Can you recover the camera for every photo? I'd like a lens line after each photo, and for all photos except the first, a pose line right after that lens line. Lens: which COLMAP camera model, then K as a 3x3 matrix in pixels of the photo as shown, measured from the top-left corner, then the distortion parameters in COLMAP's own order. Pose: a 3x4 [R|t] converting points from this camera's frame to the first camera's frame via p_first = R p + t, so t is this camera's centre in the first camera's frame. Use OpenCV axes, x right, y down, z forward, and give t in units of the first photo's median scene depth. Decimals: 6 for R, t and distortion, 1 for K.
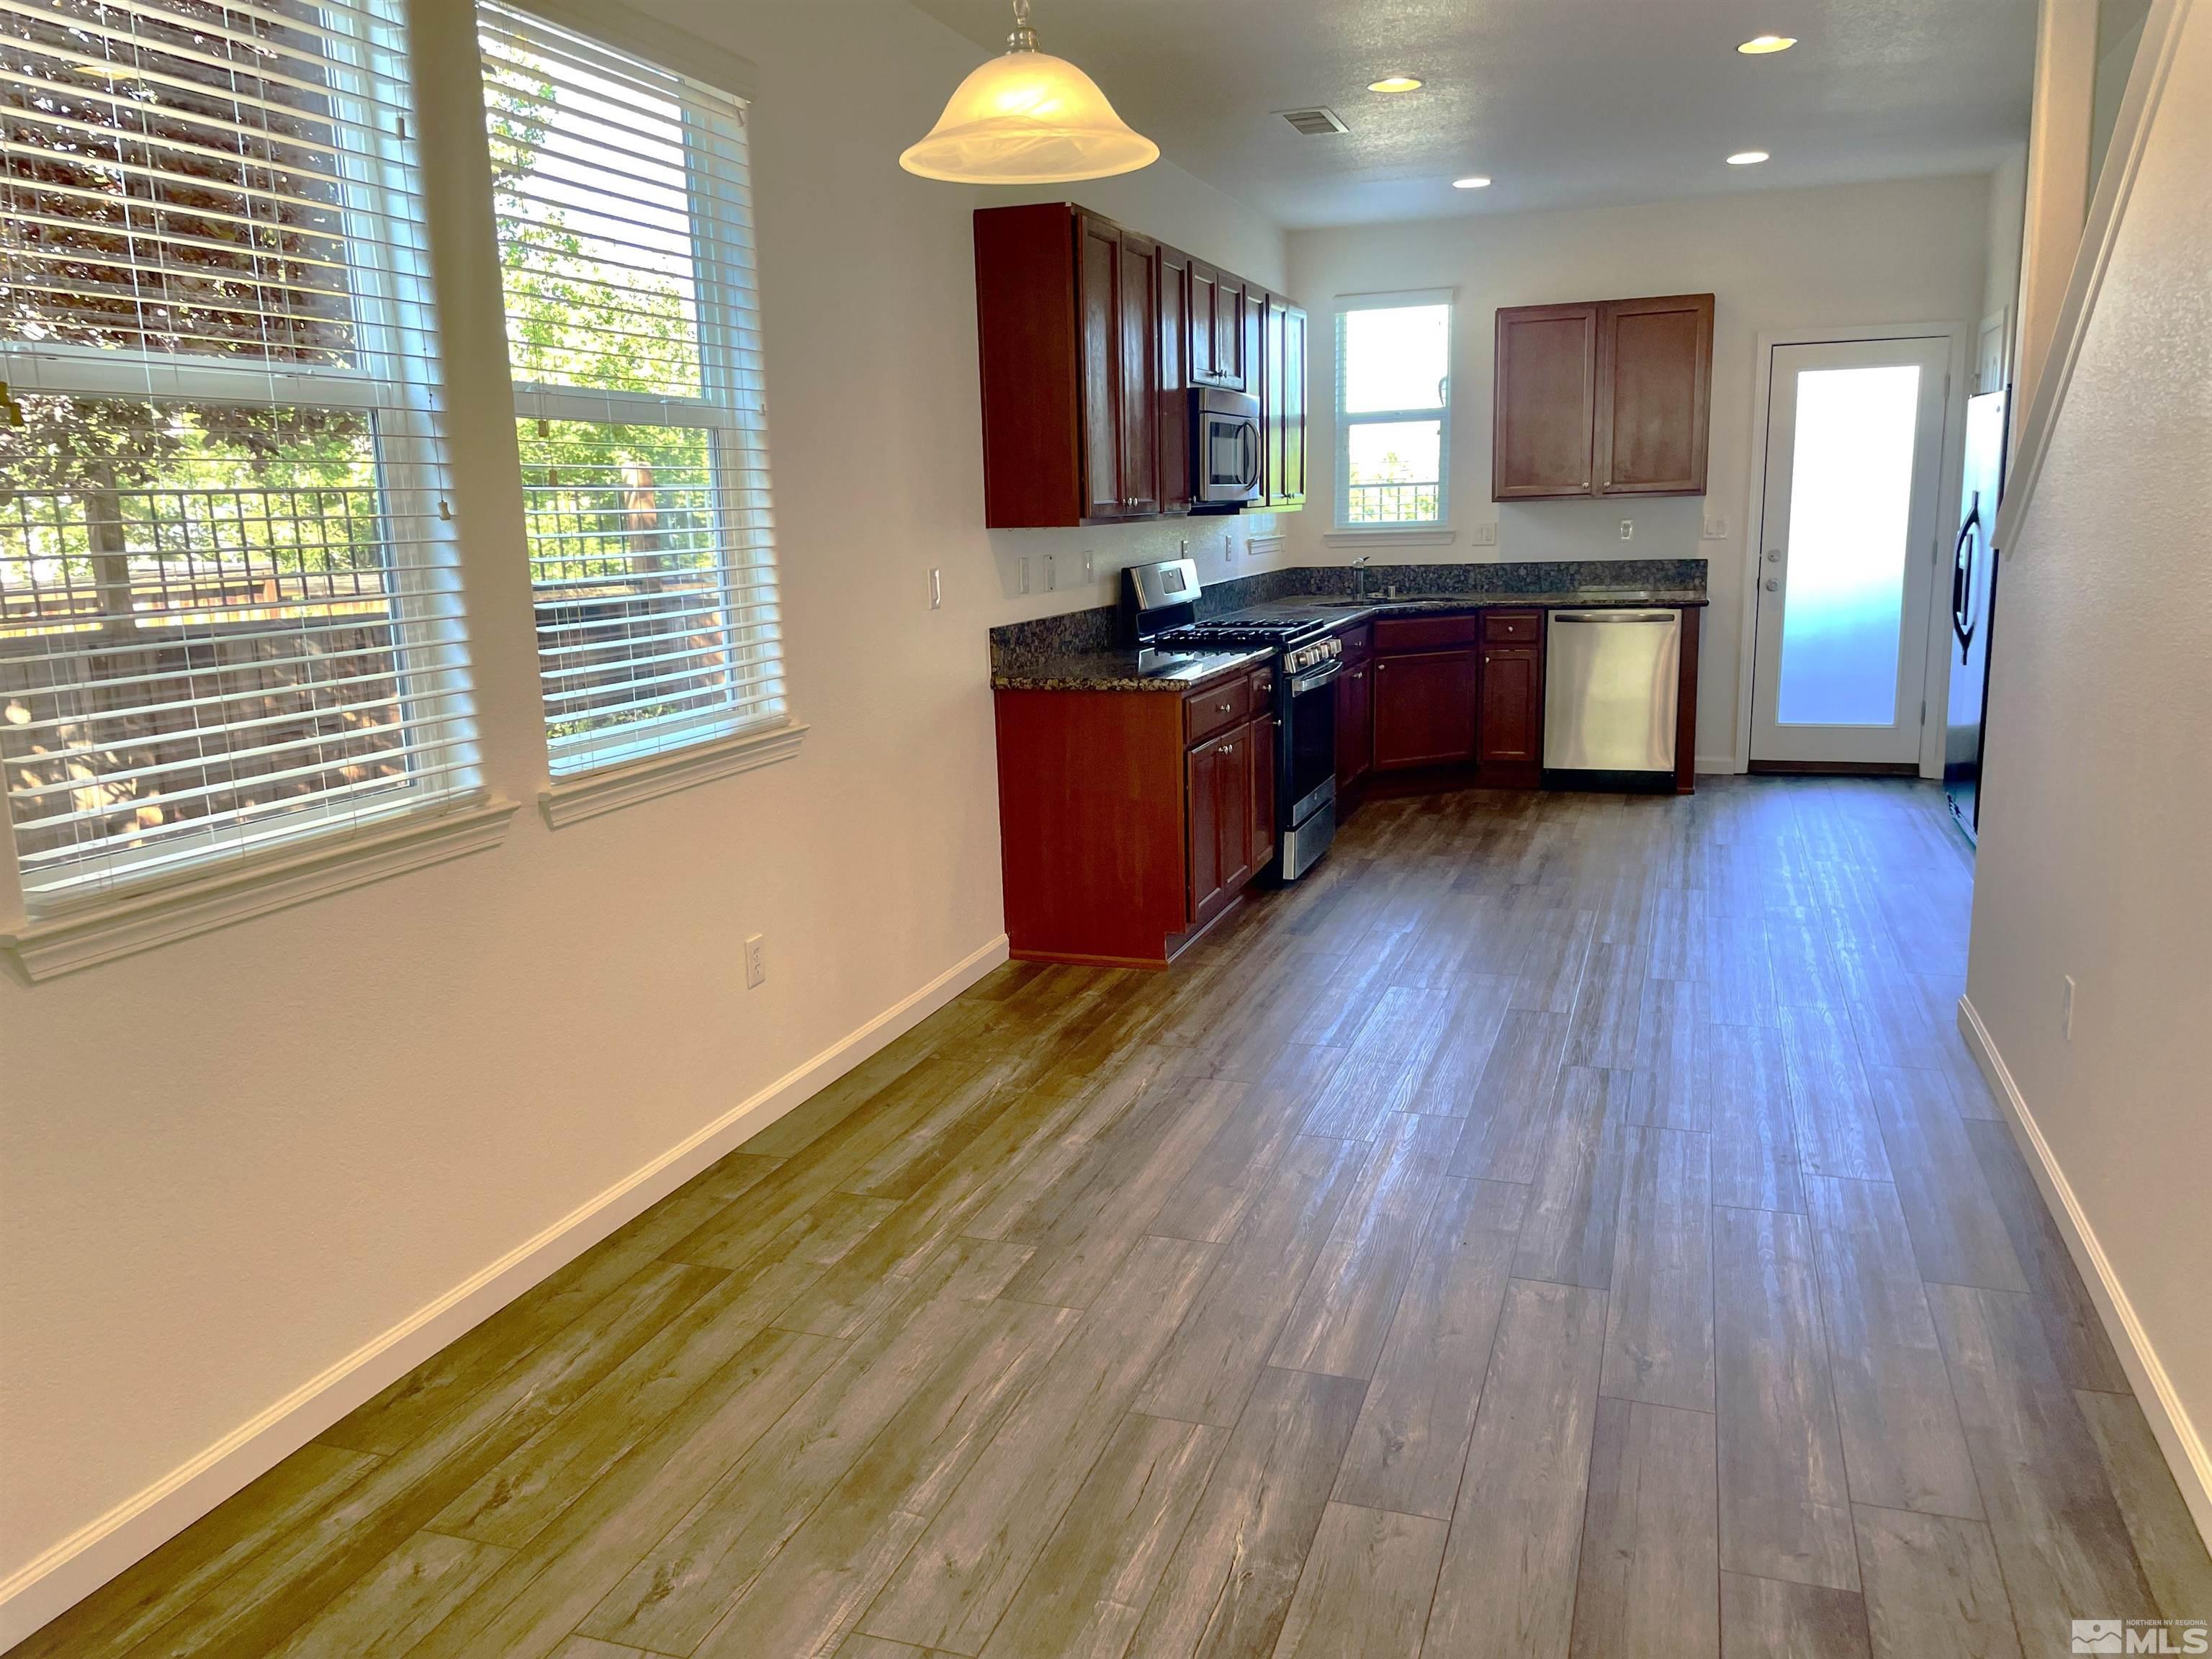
lens RADIAL K [[1673.5, 0, 1124.8], [0, 1673.5, 845.1], [0, 0, 1]] dist [0.073258, -0.082803]
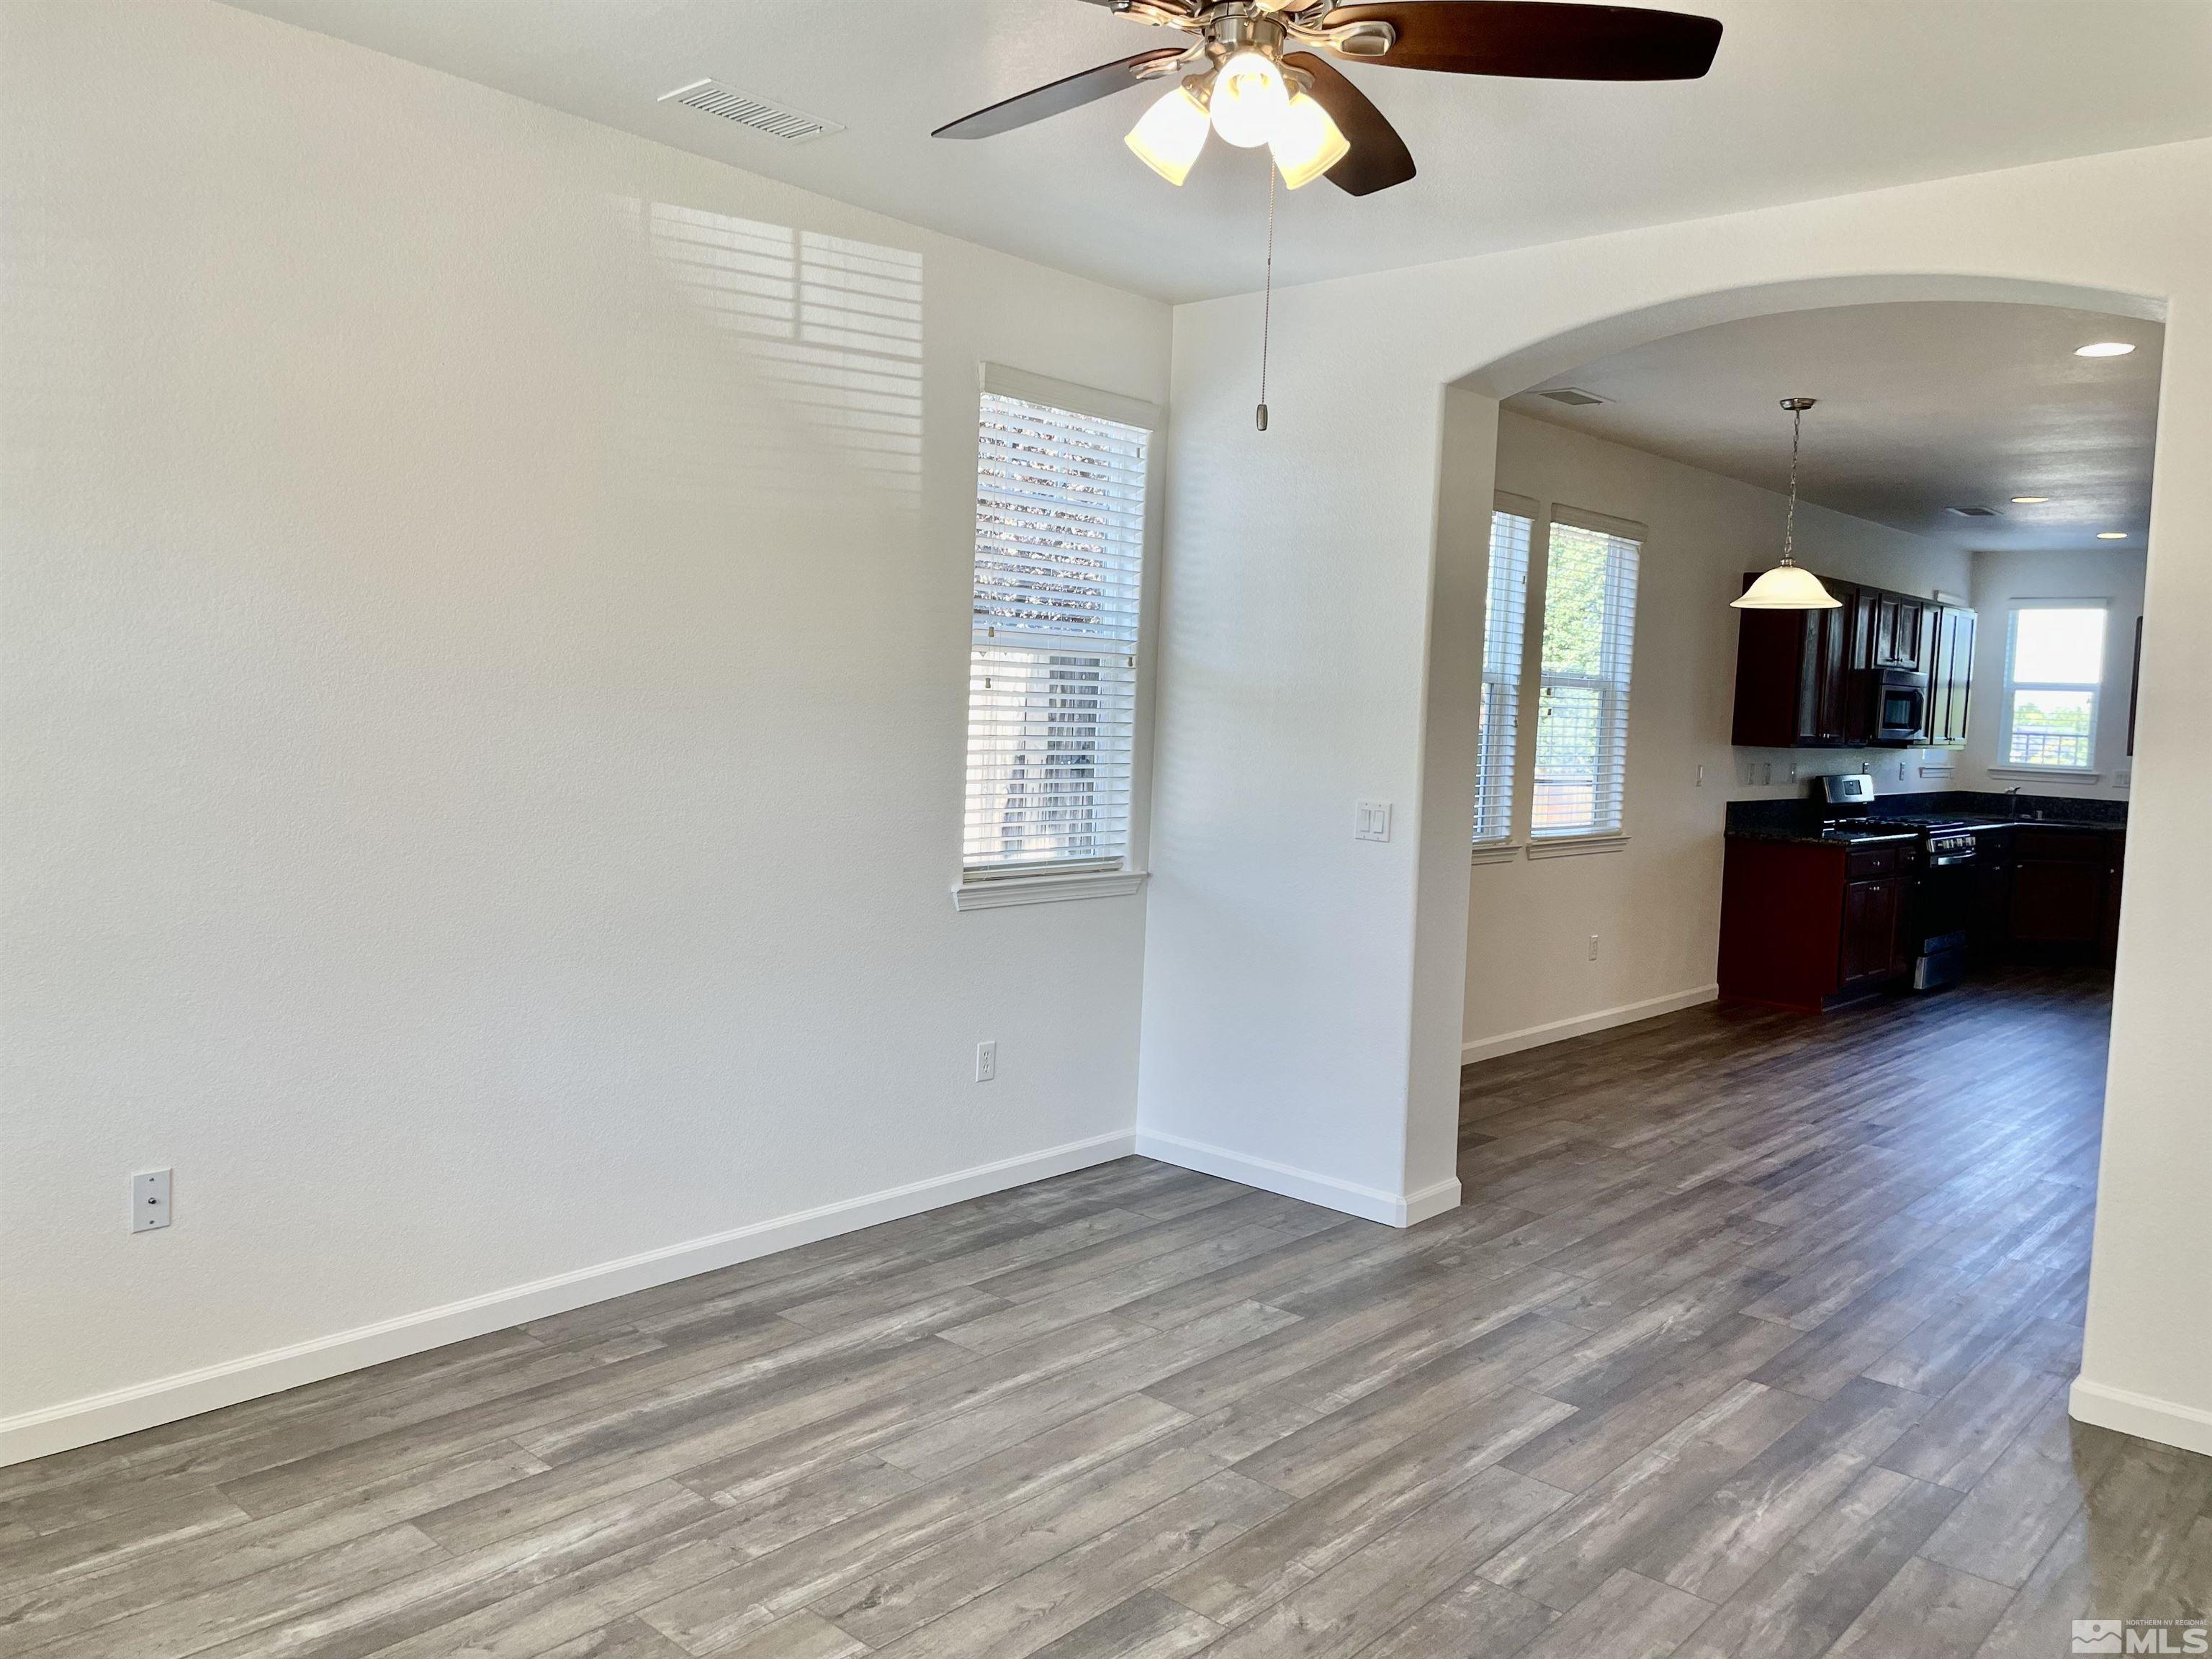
lens RADIAL K [[1673.5, 0, 1103.7], [0, 1673.5, 799.8], [0, 0, 1]] dist [0.073258, -0.082803]
pose [[0.914486, 0.084307, -0.395736, 0.013675], [-0.141391, 0.982977, -0.117321, 0.110435], [0.379109, 0.163242, 0.910840, -0.559926]]
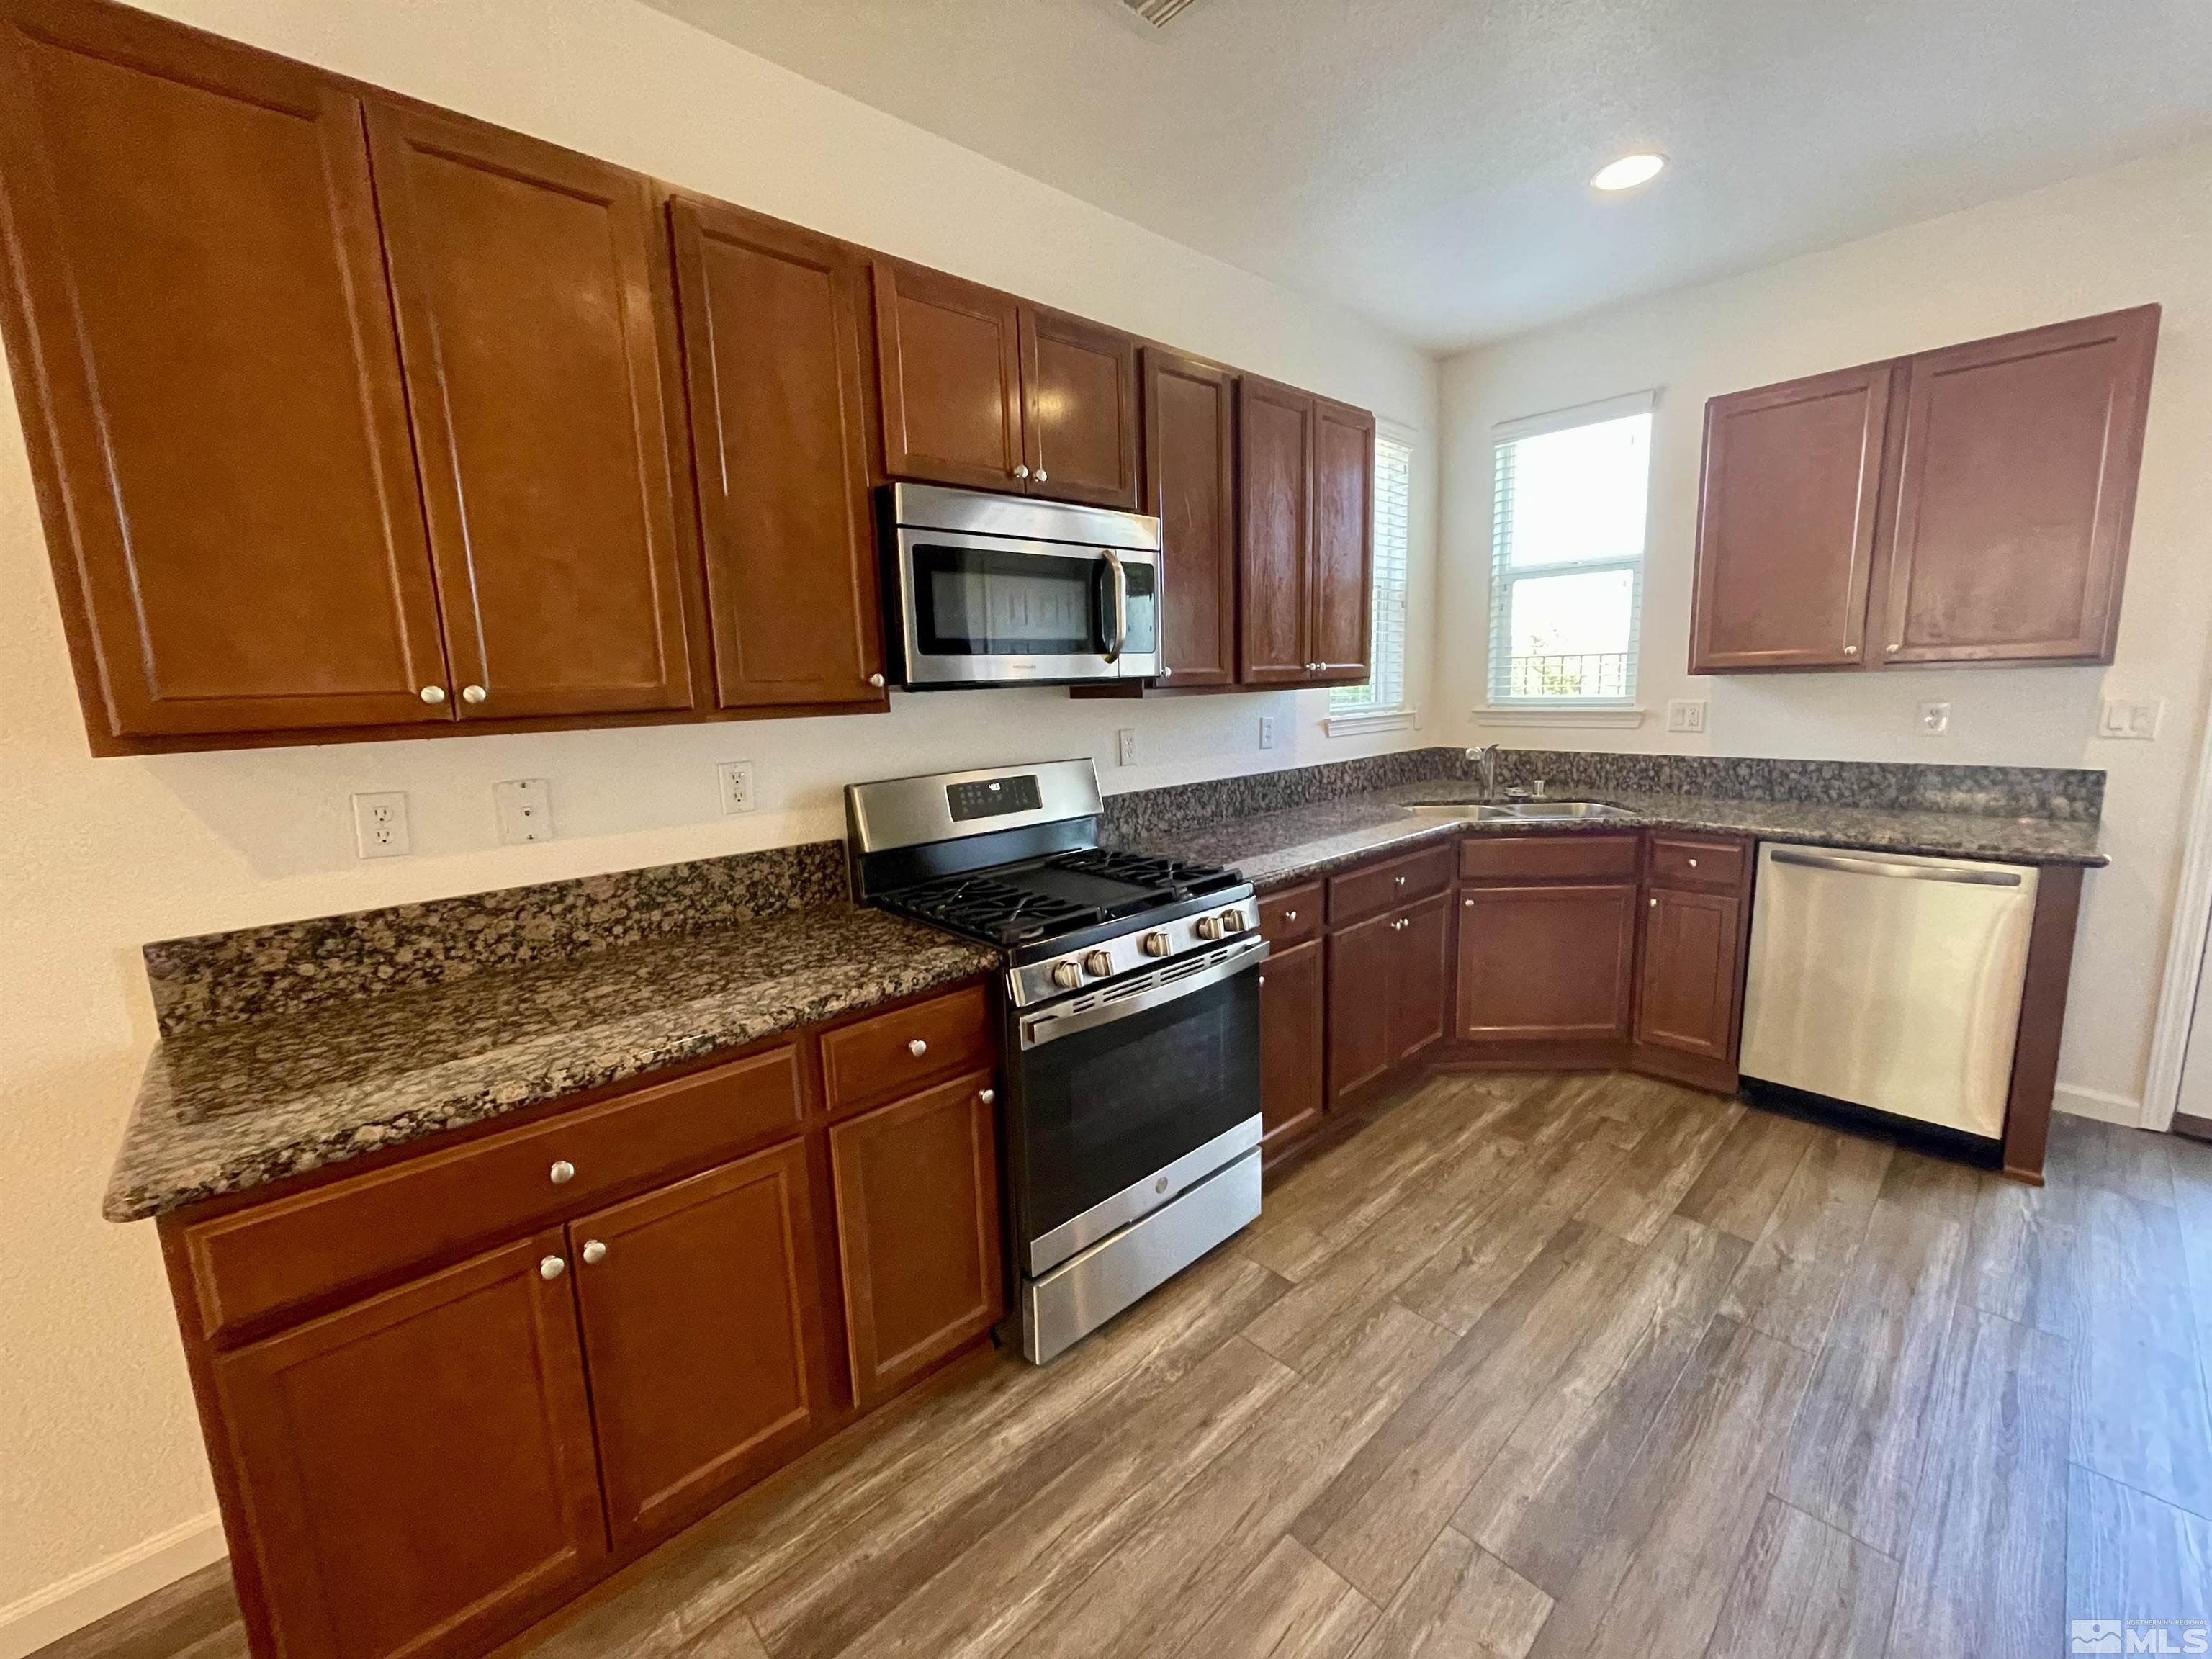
lens RADIAL K [[893.1, 0, 1103.4], [0, 893.1, 823.2], [0, 0, 1]] dist [-0.004038, 0.001301]
pose [[0.881687, 0.077628, -0.465405, 0.193554], [-0.091318, 0.995798, -0.006902, -0.124972], [0.462914, 0.048585, 0.885071, 0.597360]]
